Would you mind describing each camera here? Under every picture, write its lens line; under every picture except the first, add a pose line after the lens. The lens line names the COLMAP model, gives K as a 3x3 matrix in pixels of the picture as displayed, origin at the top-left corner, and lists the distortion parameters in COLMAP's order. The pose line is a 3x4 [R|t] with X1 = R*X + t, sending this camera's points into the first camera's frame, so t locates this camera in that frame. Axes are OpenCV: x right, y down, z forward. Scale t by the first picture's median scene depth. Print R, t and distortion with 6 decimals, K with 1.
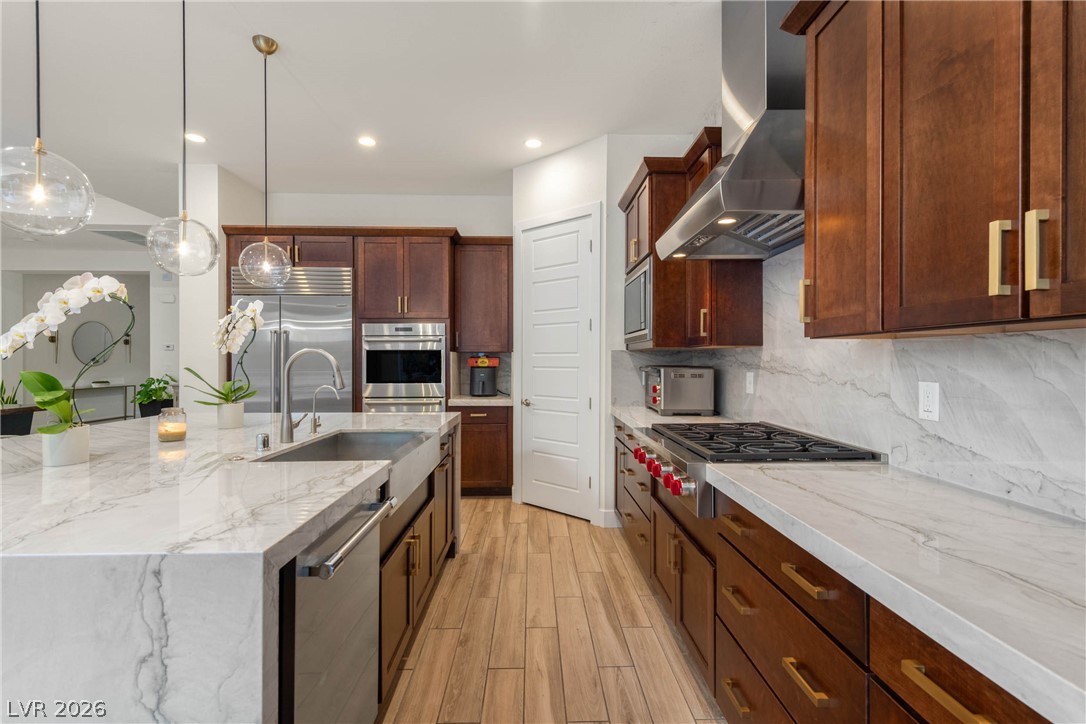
lens RADIAL K [[495.7, 0, 541.6], [0, 495.7, 359.8], [0, 0, 1]] dist [-0.000478, -0.000106]
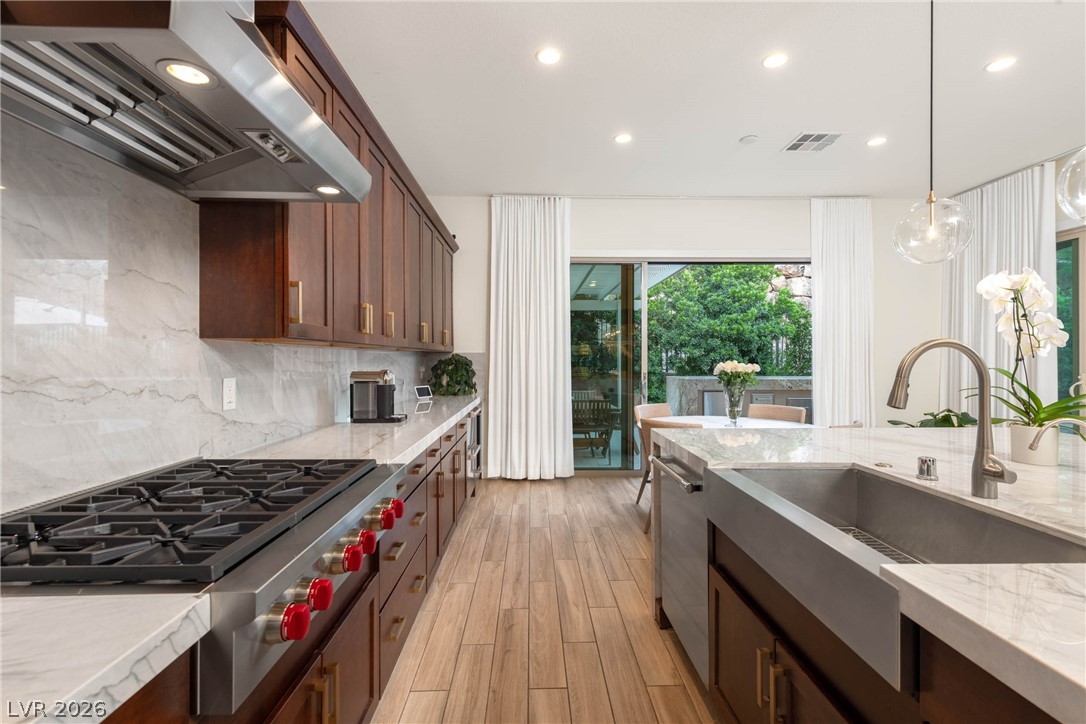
lens RADIAL K [[495.7, 0, 541.6], [0, 495.7, 359.8], [0, 0, 1]] dist [-0.000478, -0.000106]
pose [[-0.999998, -0.000560, 0.002010, 0.013774], [-0.000563, 0.999999, -0.001118, -0.000161], [-0.002009, -0.001119, -0.999997, 2.151325]]
